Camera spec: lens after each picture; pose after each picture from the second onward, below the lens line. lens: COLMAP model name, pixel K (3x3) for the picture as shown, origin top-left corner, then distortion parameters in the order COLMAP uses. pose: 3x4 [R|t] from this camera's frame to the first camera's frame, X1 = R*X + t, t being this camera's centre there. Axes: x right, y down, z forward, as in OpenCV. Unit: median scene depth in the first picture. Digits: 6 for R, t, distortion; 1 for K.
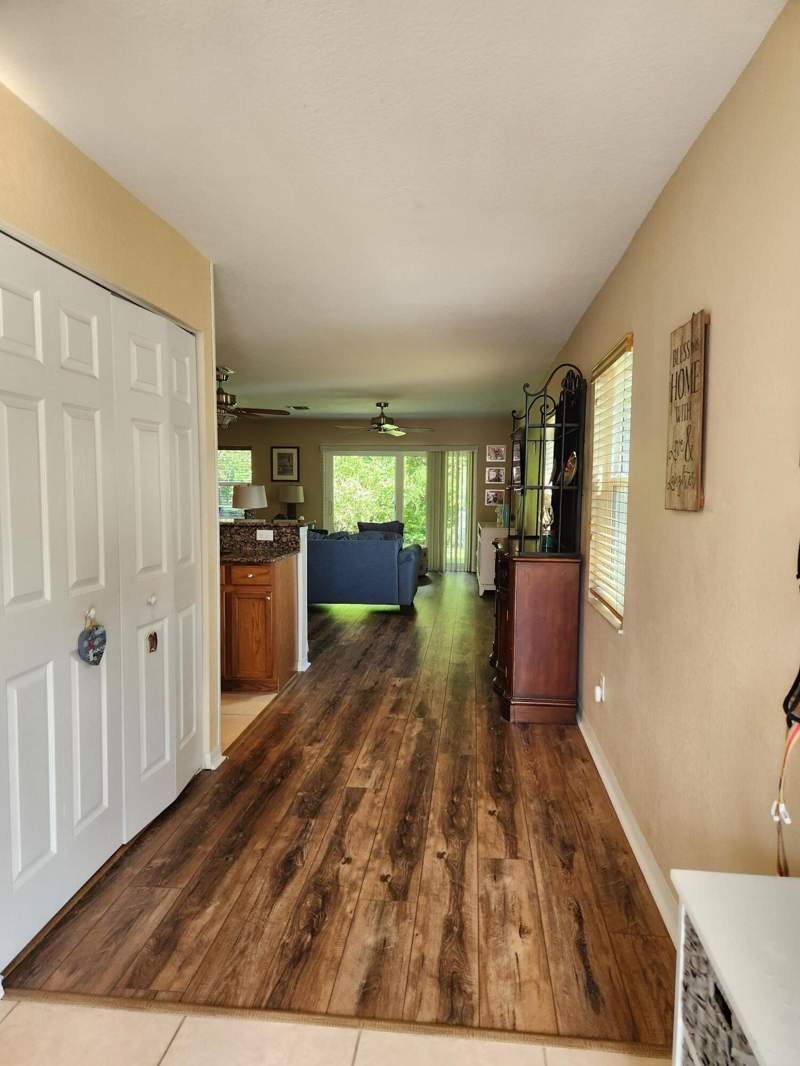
lens RADIAL K [[716.3, 0, 401.1], [0, 716.3, 537.6], [0, 0, 1]] dist [0.046712, -0.043836]
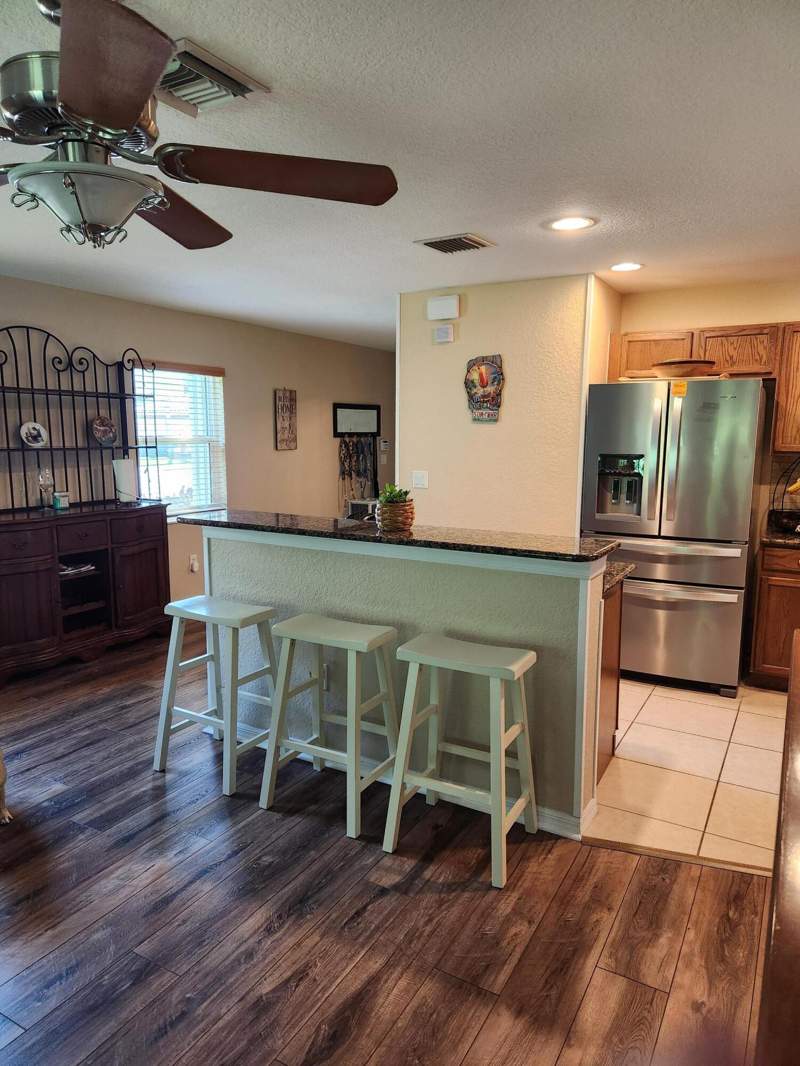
lens RADIAL K [[716.3, 0, 399.0], [0, 716.3, 540.3], [0, 0, 1]] dist [0.046712, -0.043836]
pose [[-0.914617, -0.074086, 0.397476, -0.526263], [0.020151, 0.973495, 0.227819, -0.198006], [-0.403819, 0.216376, -0.888882, 1.736959]]
